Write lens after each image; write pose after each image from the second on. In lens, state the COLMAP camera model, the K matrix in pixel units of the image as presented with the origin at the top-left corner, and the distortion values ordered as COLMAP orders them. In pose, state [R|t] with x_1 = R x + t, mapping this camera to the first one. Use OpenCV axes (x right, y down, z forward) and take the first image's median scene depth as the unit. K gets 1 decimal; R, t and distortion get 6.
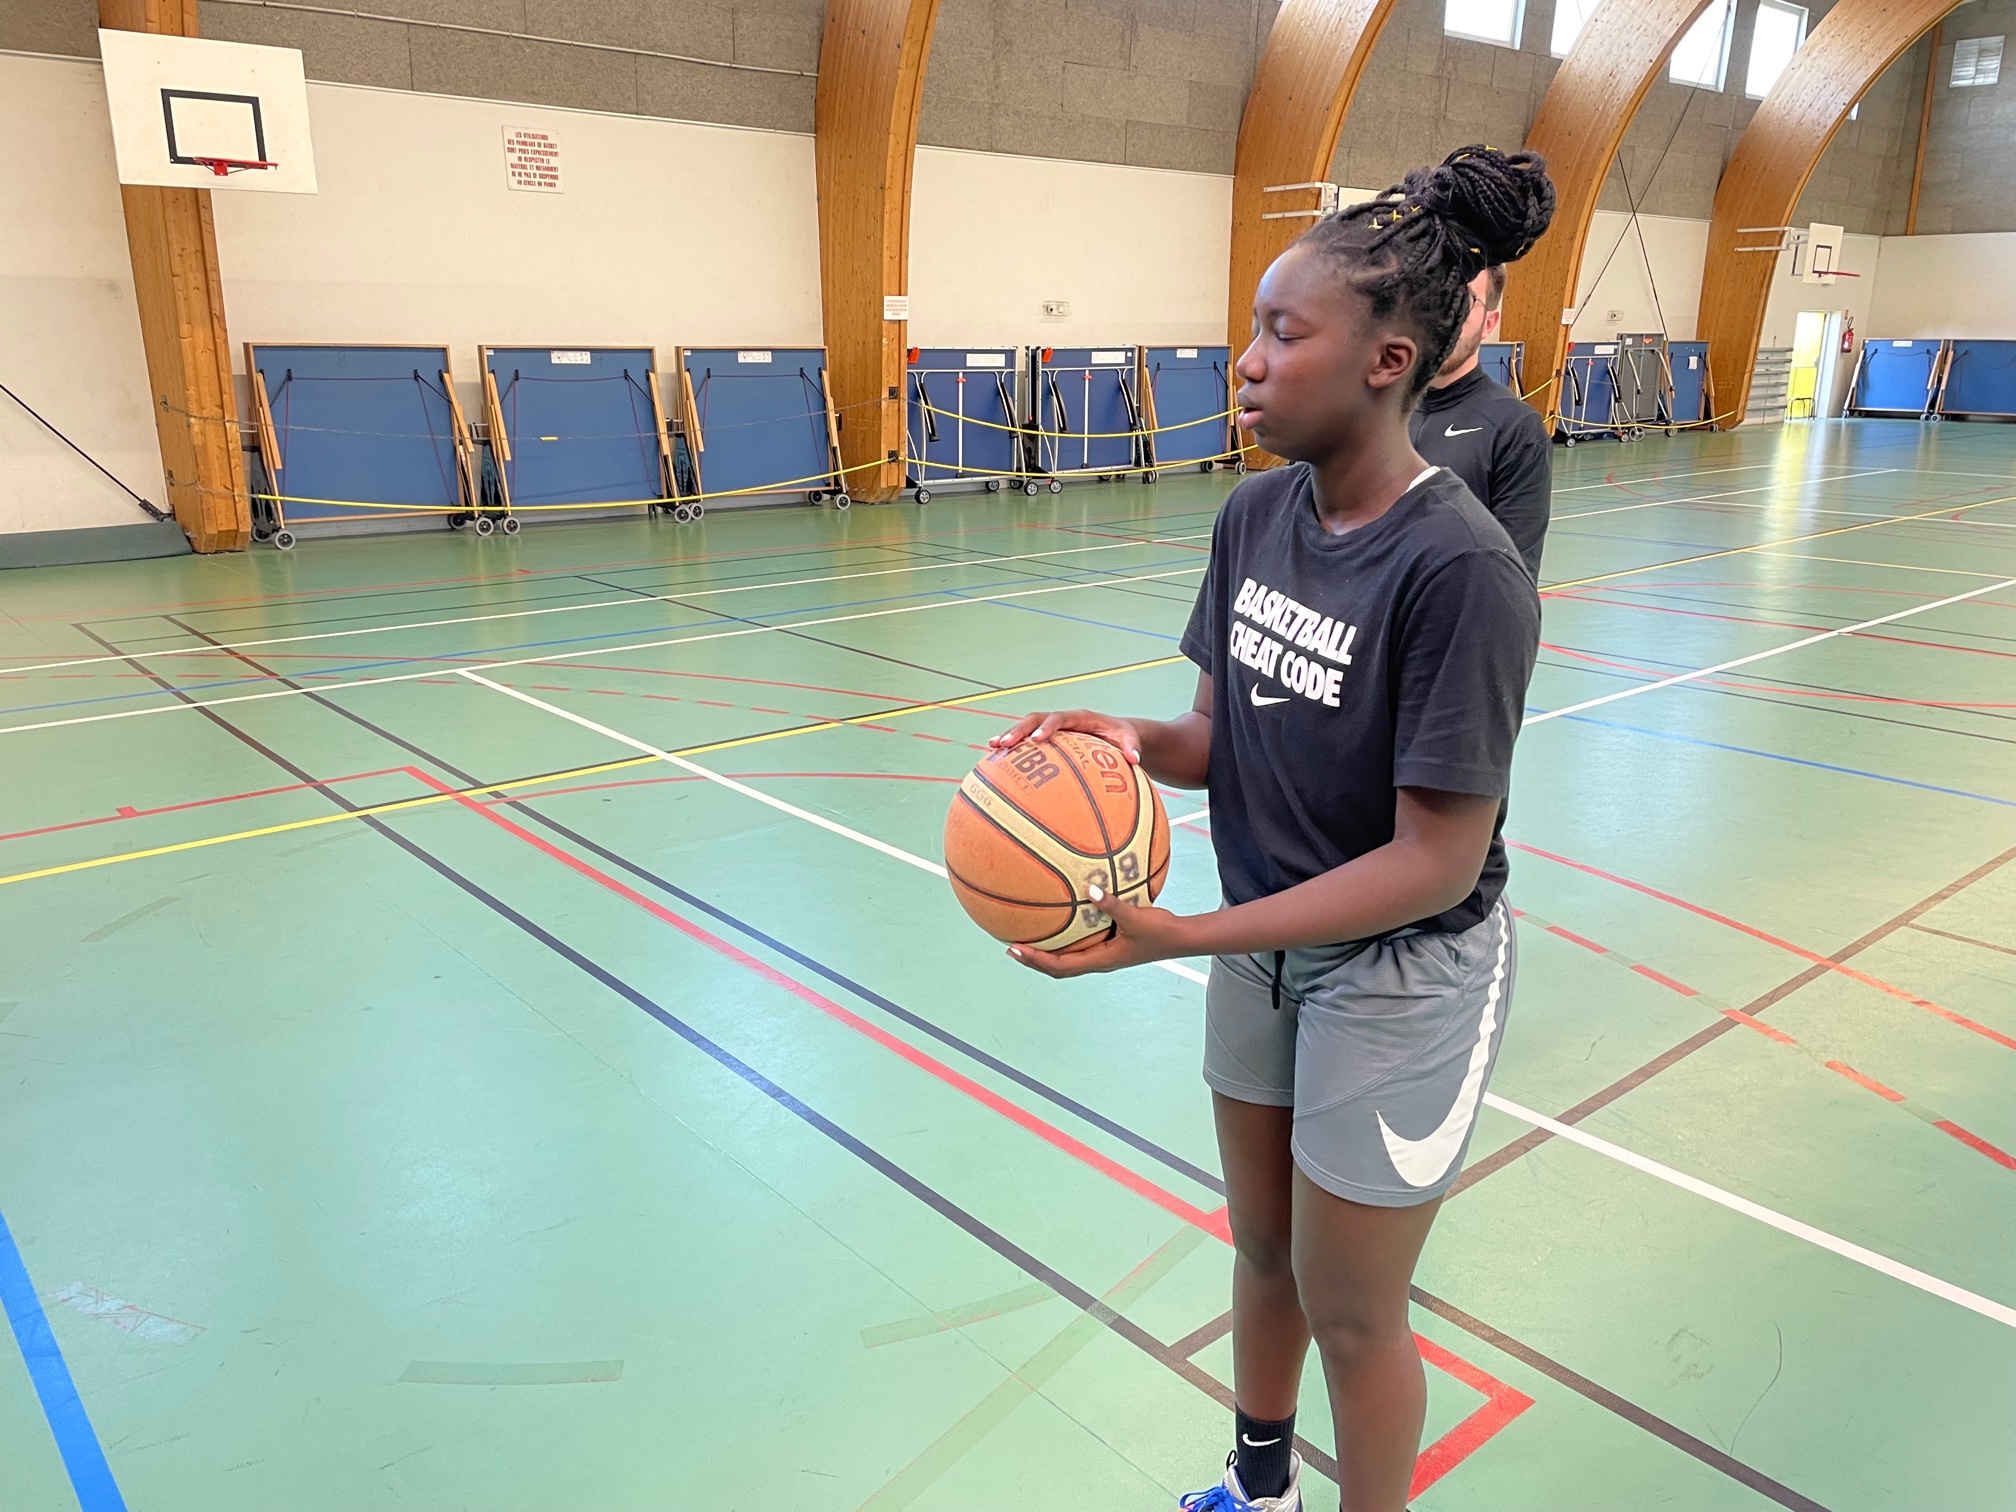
lens RADIAL K [[1516.3, 0, 995.1], [0, 1516.3, 759.8], [0, 0, 1]] dist [0.082537, -0.092599]
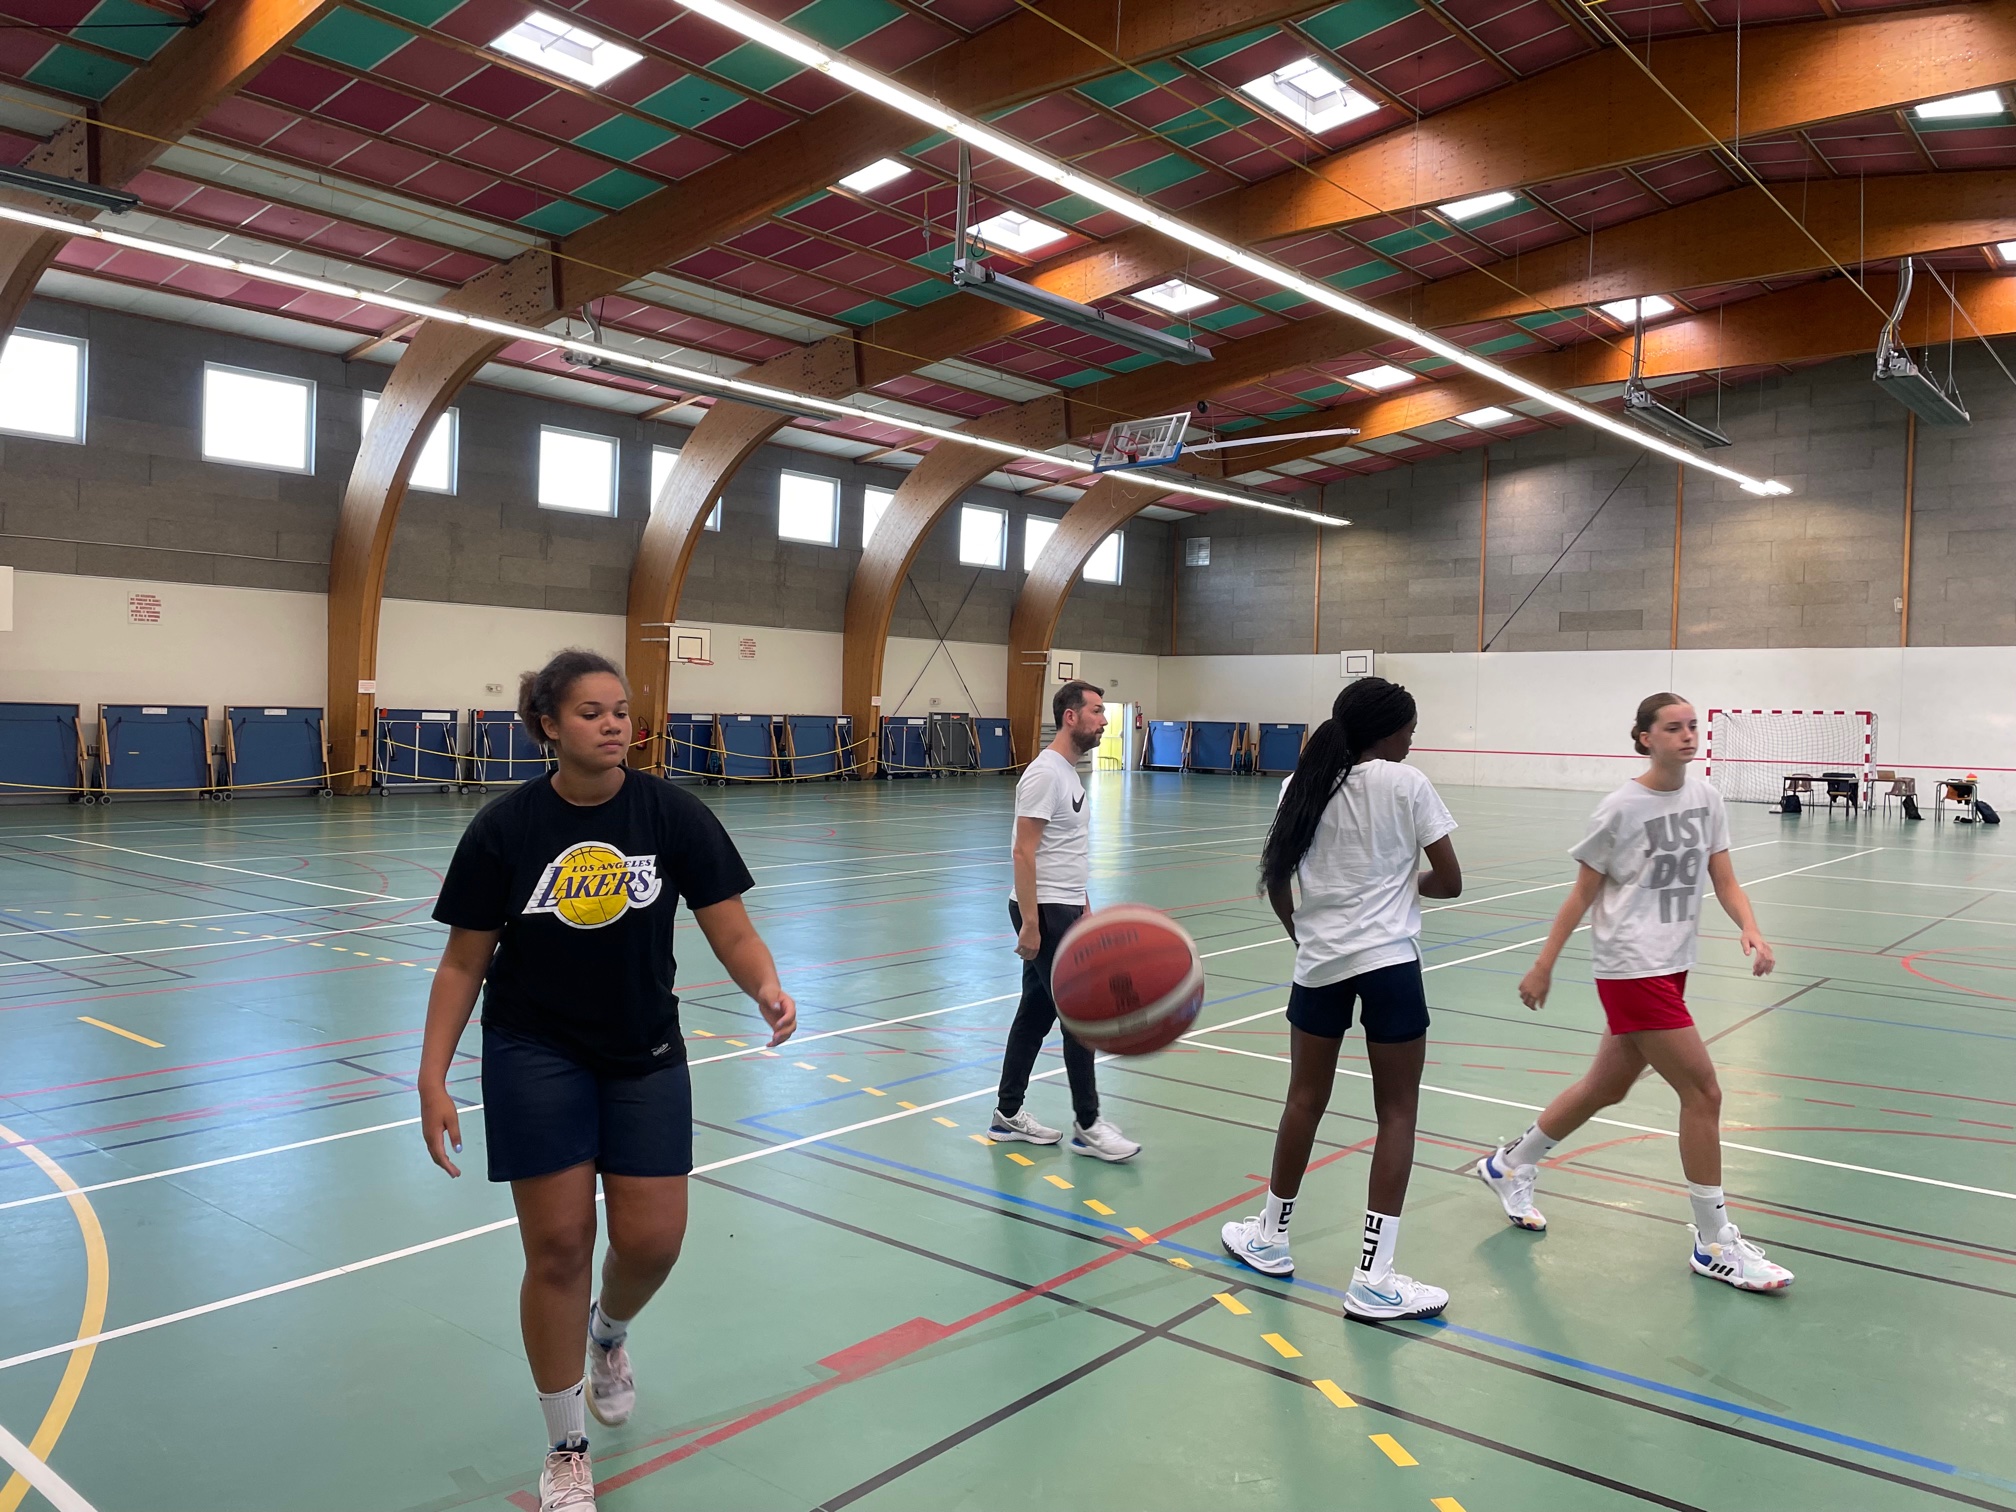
lens RADIAL K [[1516.3, 0, 1017.2], [0, 1516.3, 743.3], [0, 0, 1]] dist [0.082537, -0.092599]
pose [[0.985084, 0.016922, 0.171243, 0.343027], [0.025183, 0.970260, -0.240750, 0.197504], [-0.170224, 0.241472, 0.955361, -0.747081]]
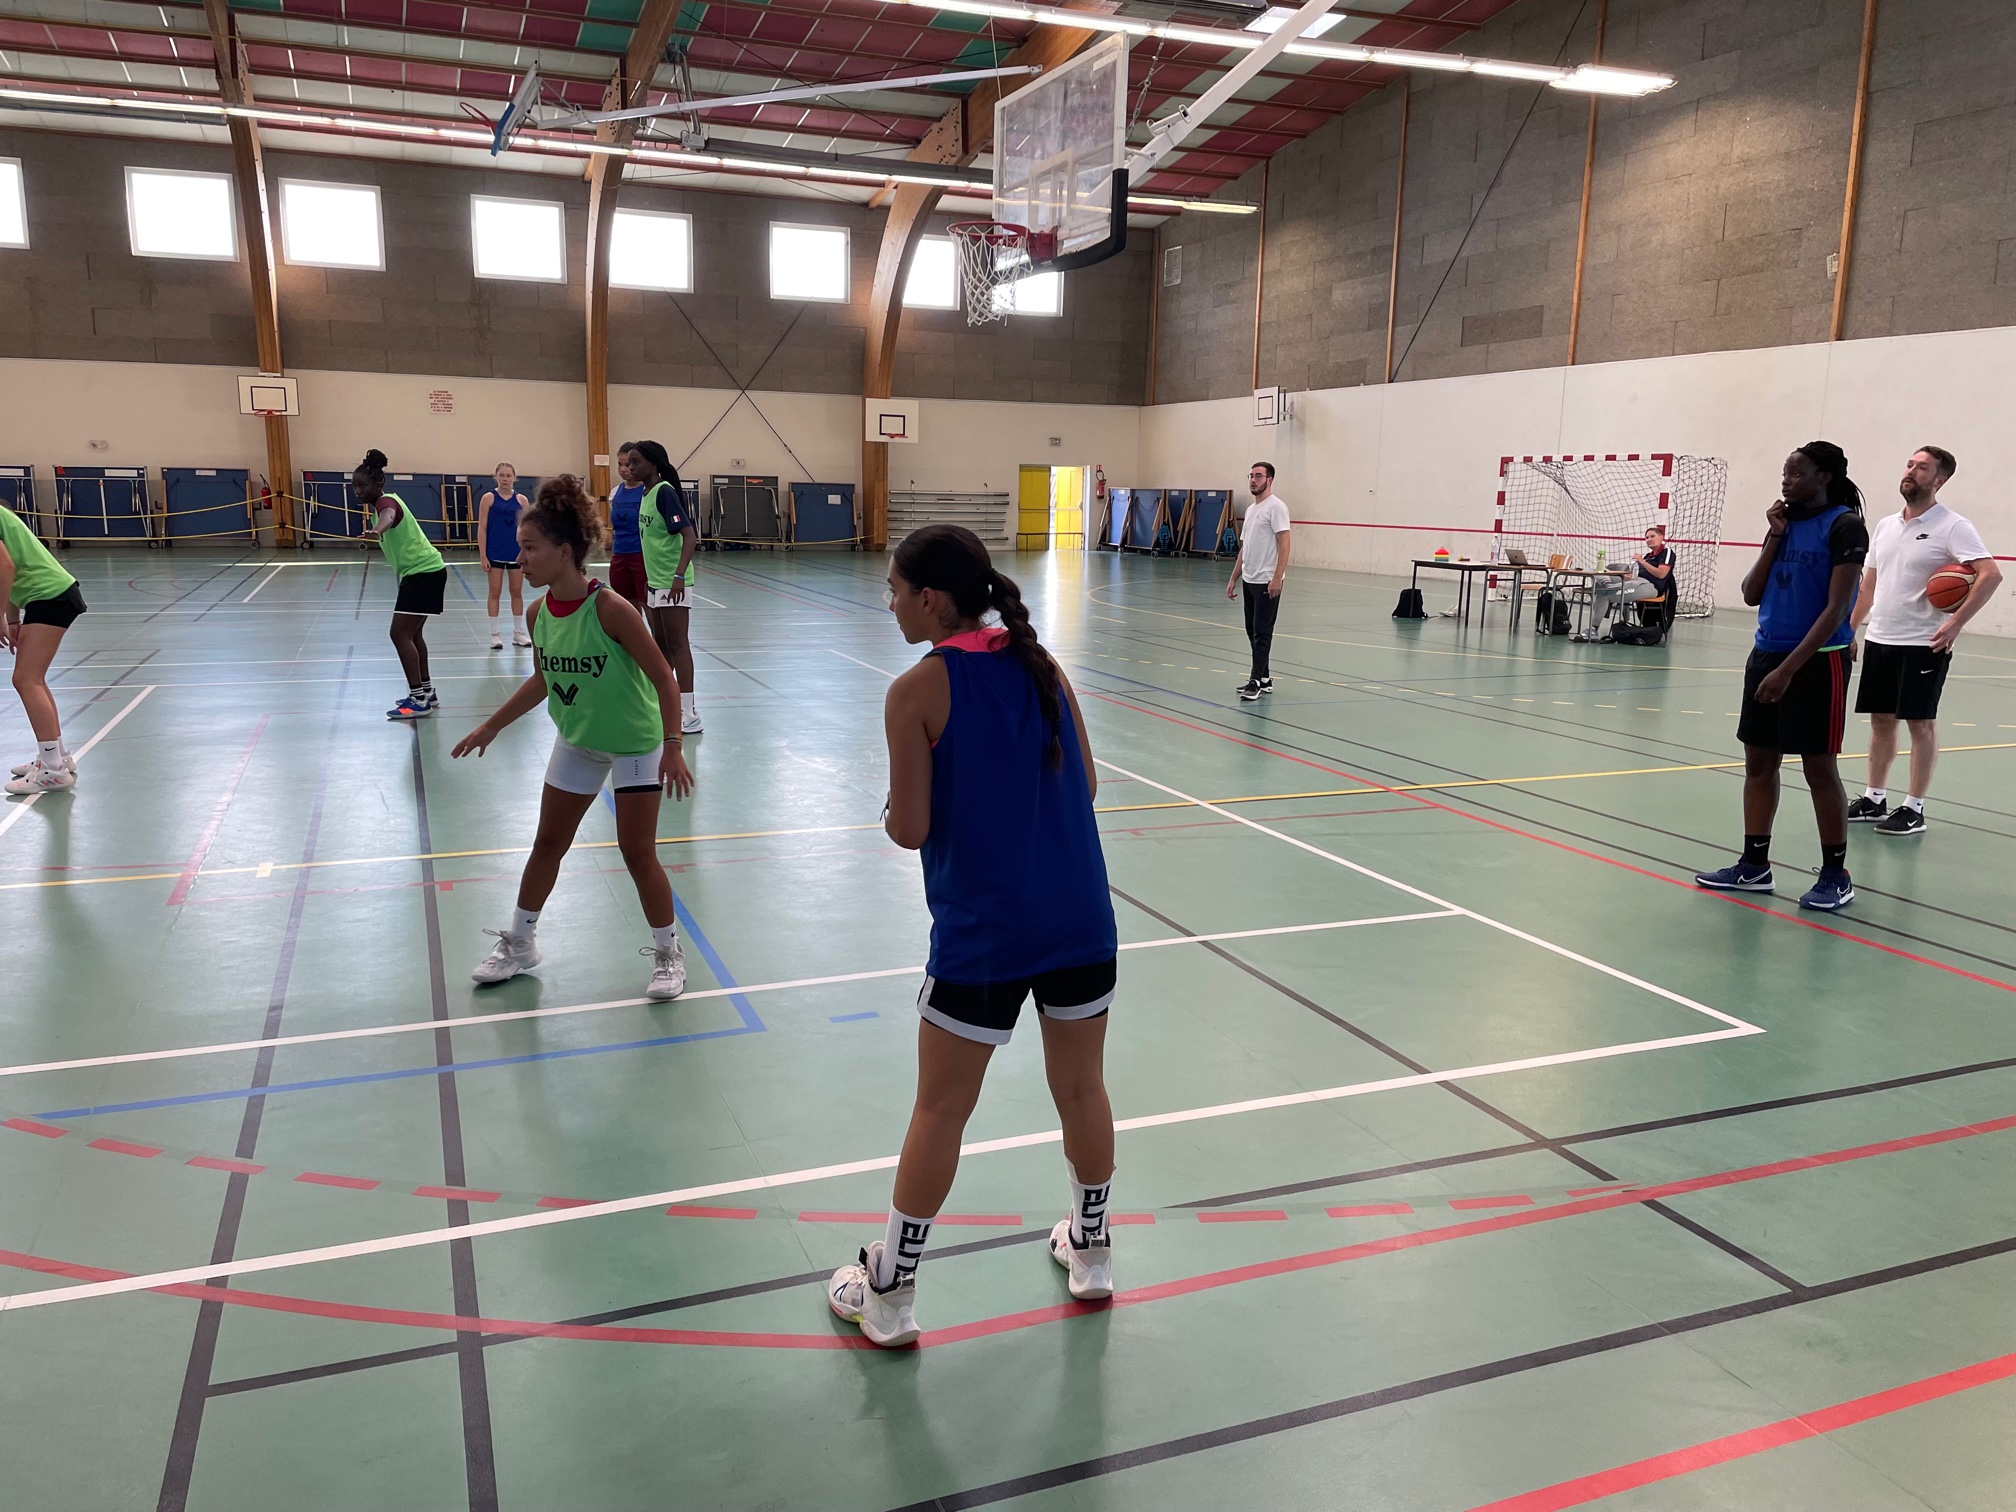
lens RADIAL K [[1516.3, 0, 1008.1], [0, 1516.3, 767.2], [0, 0, 1]] dist [0.082537, -0.092599]
pose [[0.946134, 0.076122, -0.314699, 1.681266], [-0.102433, 0.992419, -0.067906, 0.079638], [0.307145, 0.096484, 0.946759, -0.302979]]
